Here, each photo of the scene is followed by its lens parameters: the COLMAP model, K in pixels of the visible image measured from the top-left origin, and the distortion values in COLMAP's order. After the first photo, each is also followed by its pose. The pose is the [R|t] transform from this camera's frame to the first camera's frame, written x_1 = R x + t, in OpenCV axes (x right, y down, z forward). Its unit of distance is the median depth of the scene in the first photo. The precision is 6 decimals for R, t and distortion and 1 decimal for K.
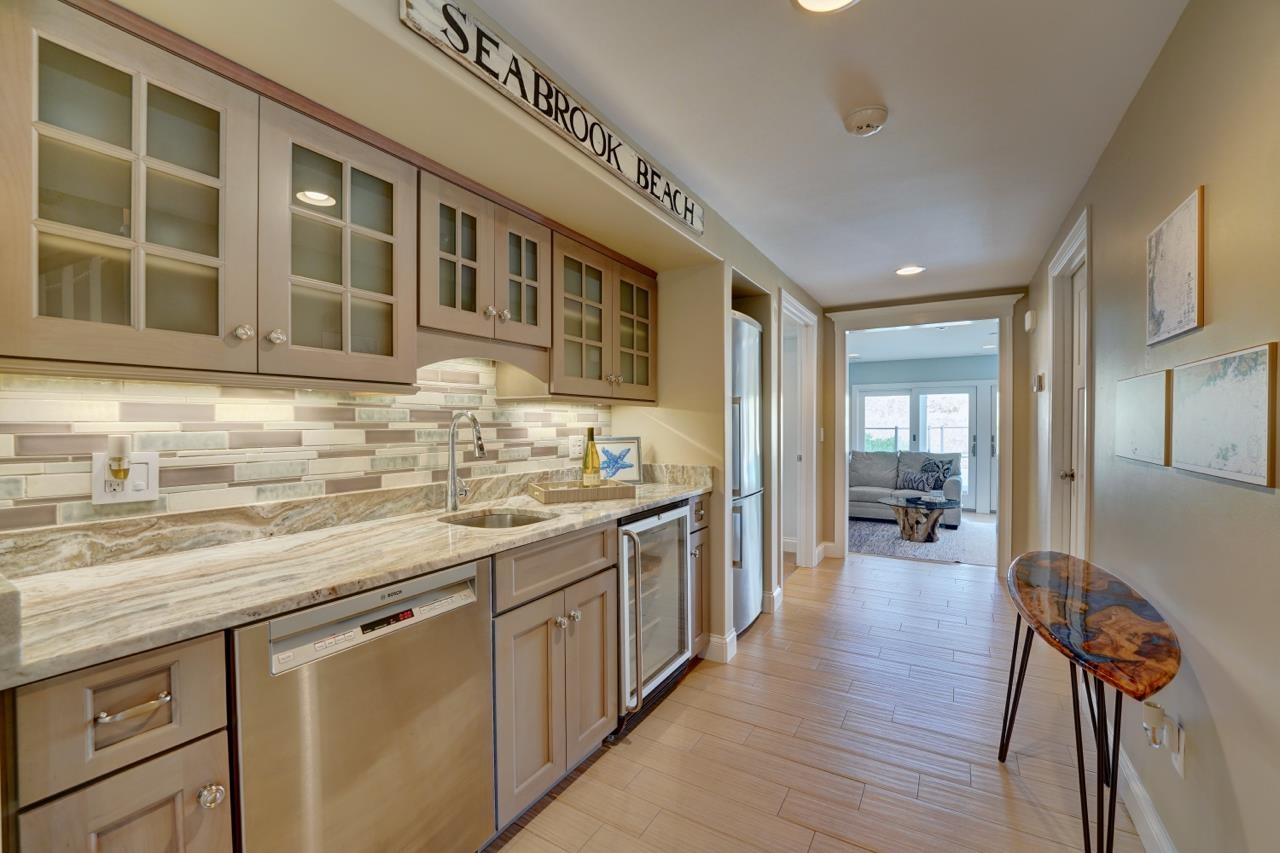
lens RADIAL K [[526.7, 0, 636.4], [0, 526.7, 432.2], [0, 0, 1]] dist [-0.019837, 0.002817]
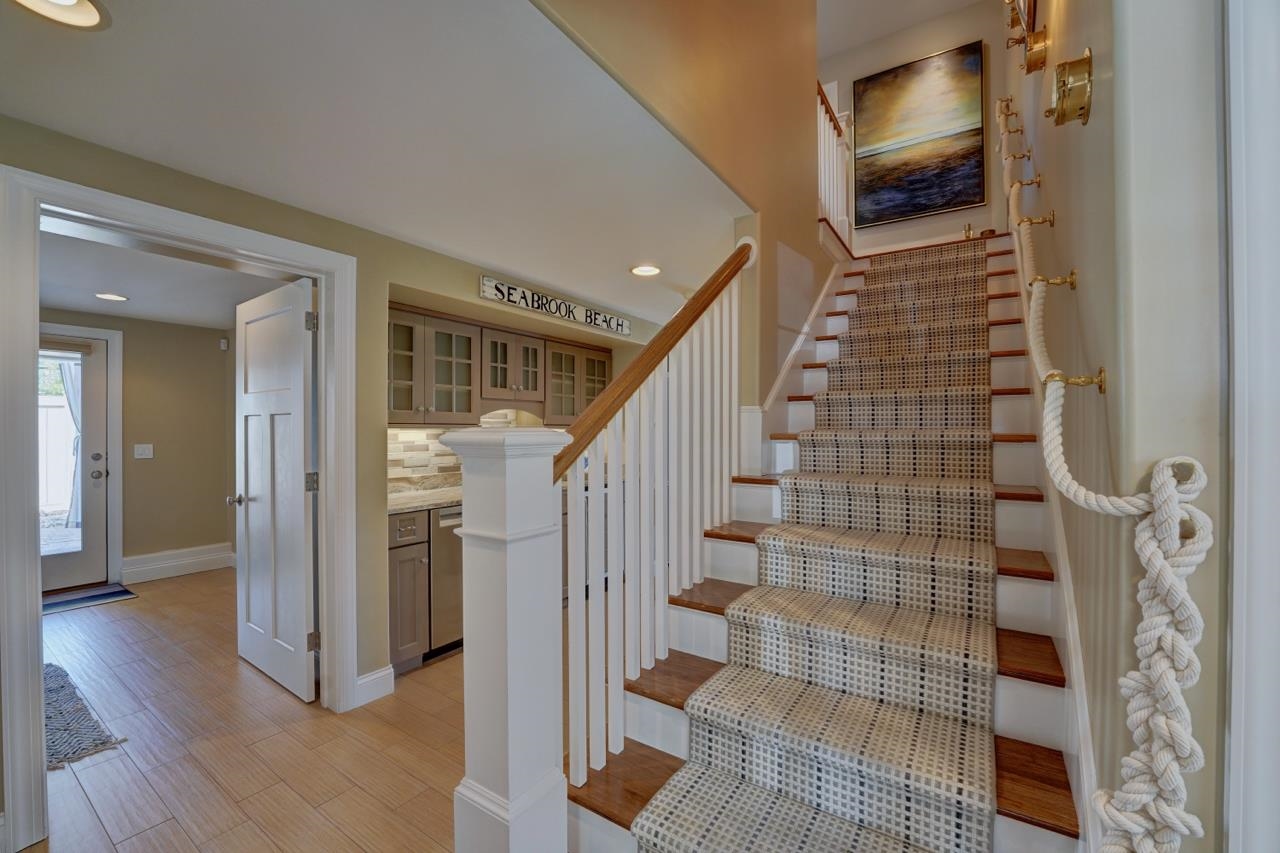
lens RADIAL K [[526.7, 0, 642.2], [0, 526.7, 428.8], [0, 0, 1]] dist [-0.019837, 0.002817]
pose [[0.999286, 0.004280, -0.037546, 0.340244], [-0.004785, 0.999899, -0.013384, -0.041233], [0.037485, 0.013554, 0.999205, -1.160492]]
